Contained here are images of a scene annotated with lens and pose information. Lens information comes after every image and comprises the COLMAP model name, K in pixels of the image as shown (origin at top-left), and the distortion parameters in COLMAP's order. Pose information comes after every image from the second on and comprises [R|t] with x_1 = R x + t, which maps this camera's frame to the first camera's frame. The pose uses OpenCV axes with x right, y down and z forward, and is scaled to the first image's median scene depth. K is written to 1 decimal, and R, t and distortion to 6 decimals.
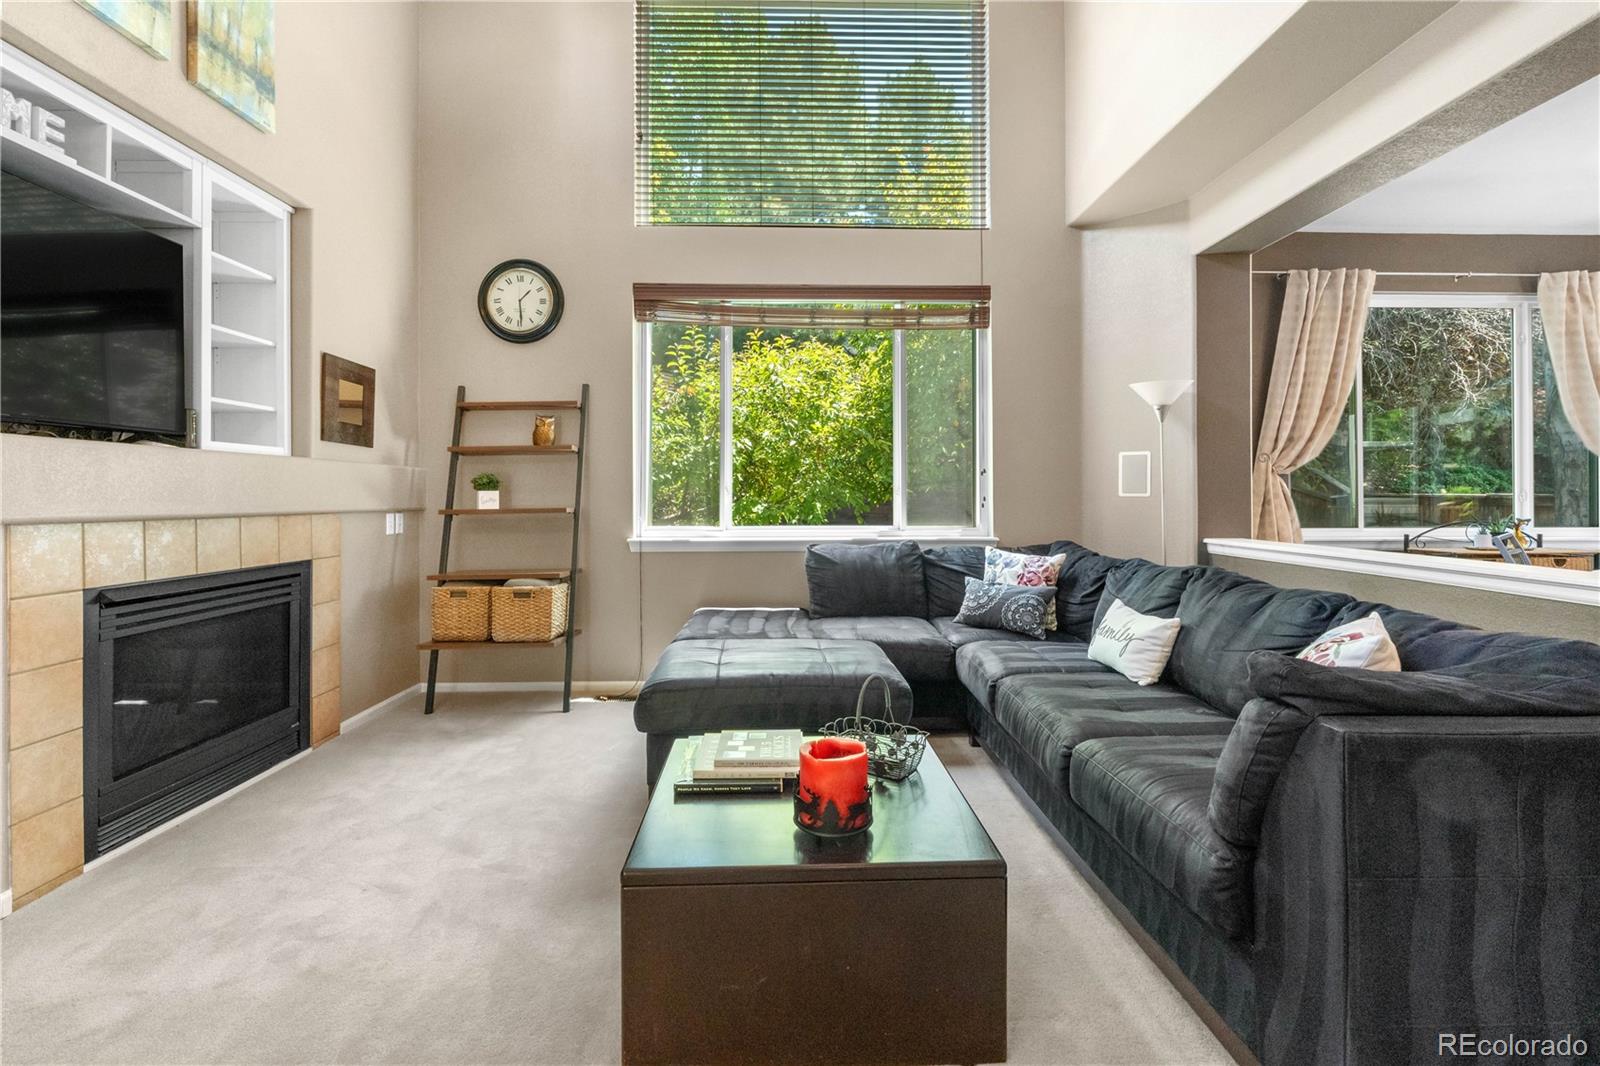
lens RADIAL K [[702.8, 0, 809.7], [0, 702.8, 492.5], [0, 0, 1]] dist [-0.009775, -0.001421]
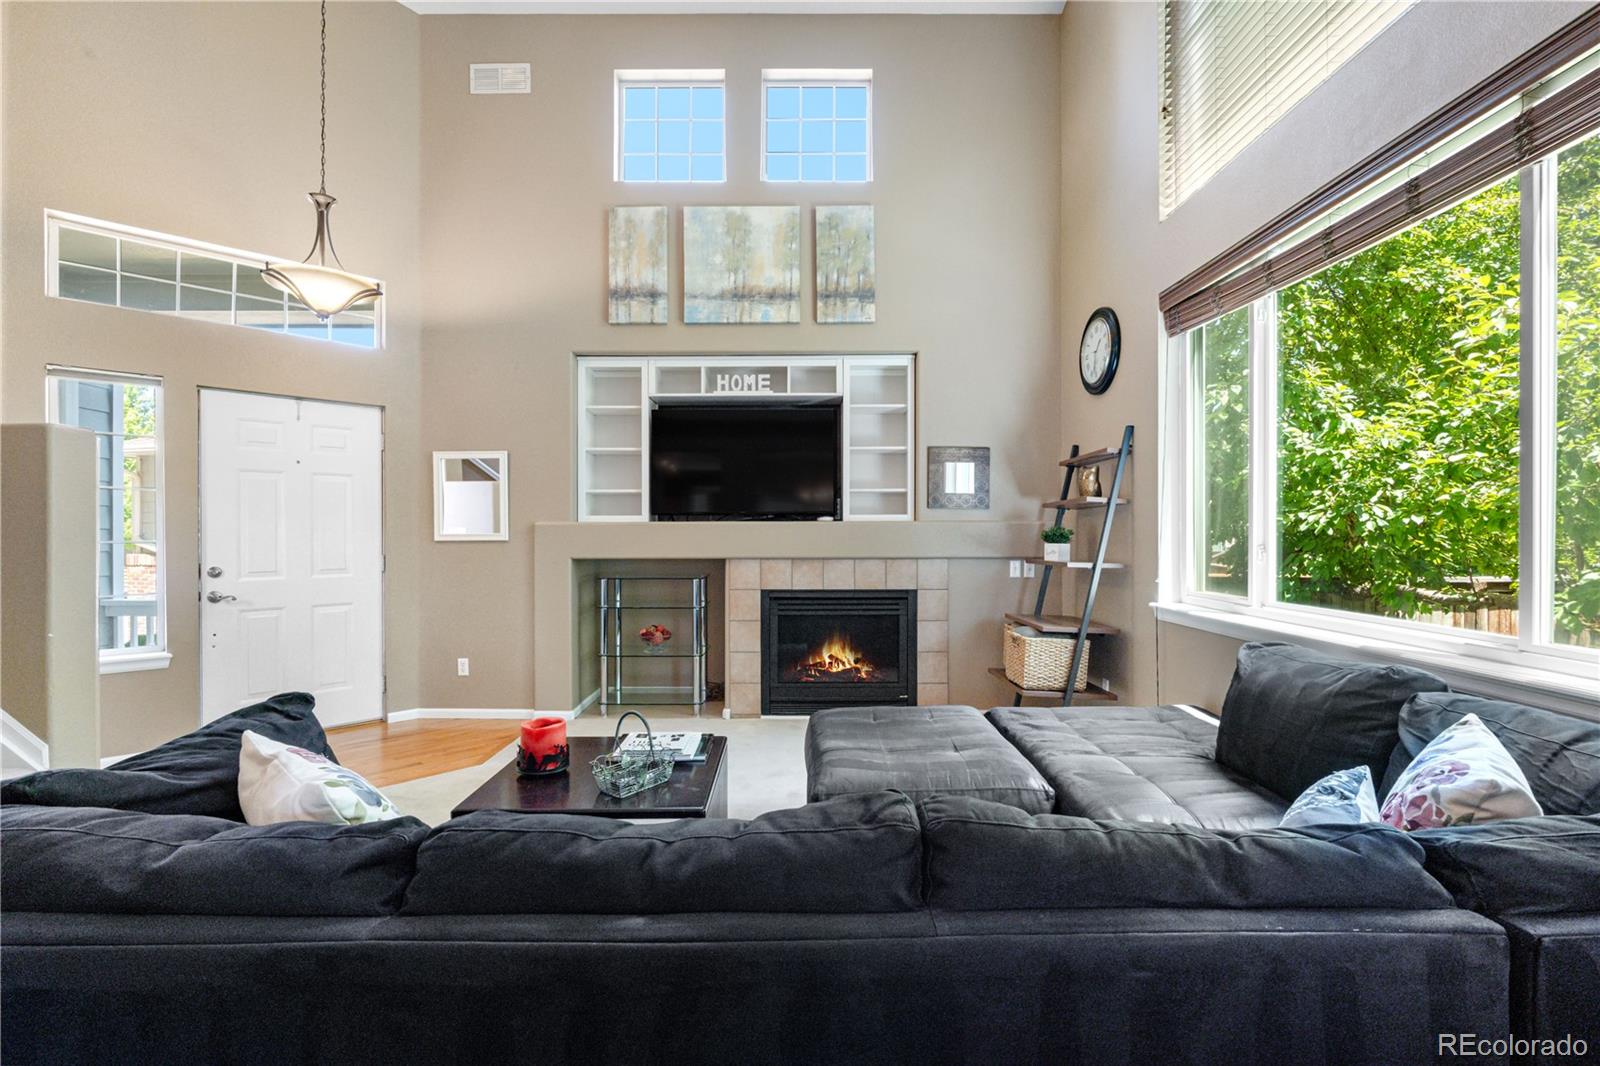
lens RADIAL K [[702.8, 0, 804.0], [0, 702.8, 536.7], [0, 0, 1]] dist [-0.009775, -0.001421]
pose [[-0.030606, 0.008228, -0.999498, 0.784230], [0.008598, 0.999931, 0.007968, -0.030248], [0.999495, -0.008350, -0.030675, 0.806940]]
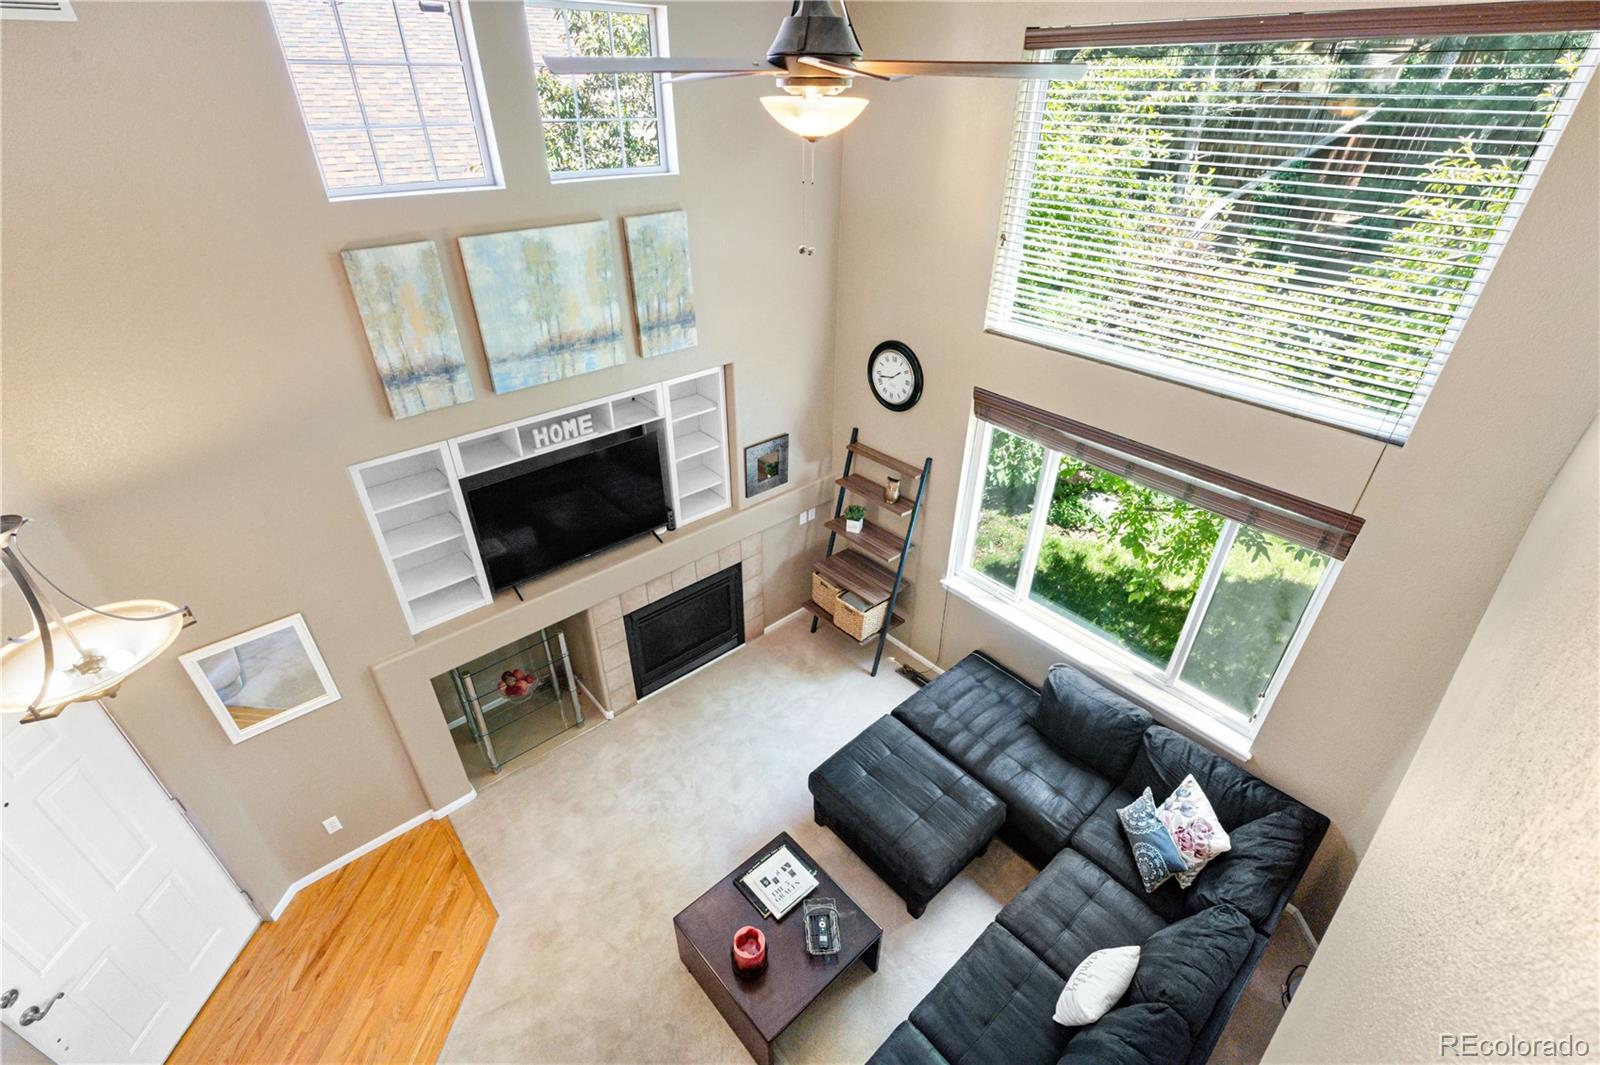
lens RADIAL K [[702.8, 0, 801.2], [0, 702.8, 538.4], [0, 0, 1]] dist [-0.009775, -0.001421]
pose [[0.634426, 0.425772, -0.645153, 0.488508], [-0.005685, 0.837174, 0.546907, -0.913409], [0.772962, -0.343304, 0.533546, 0.199516]]
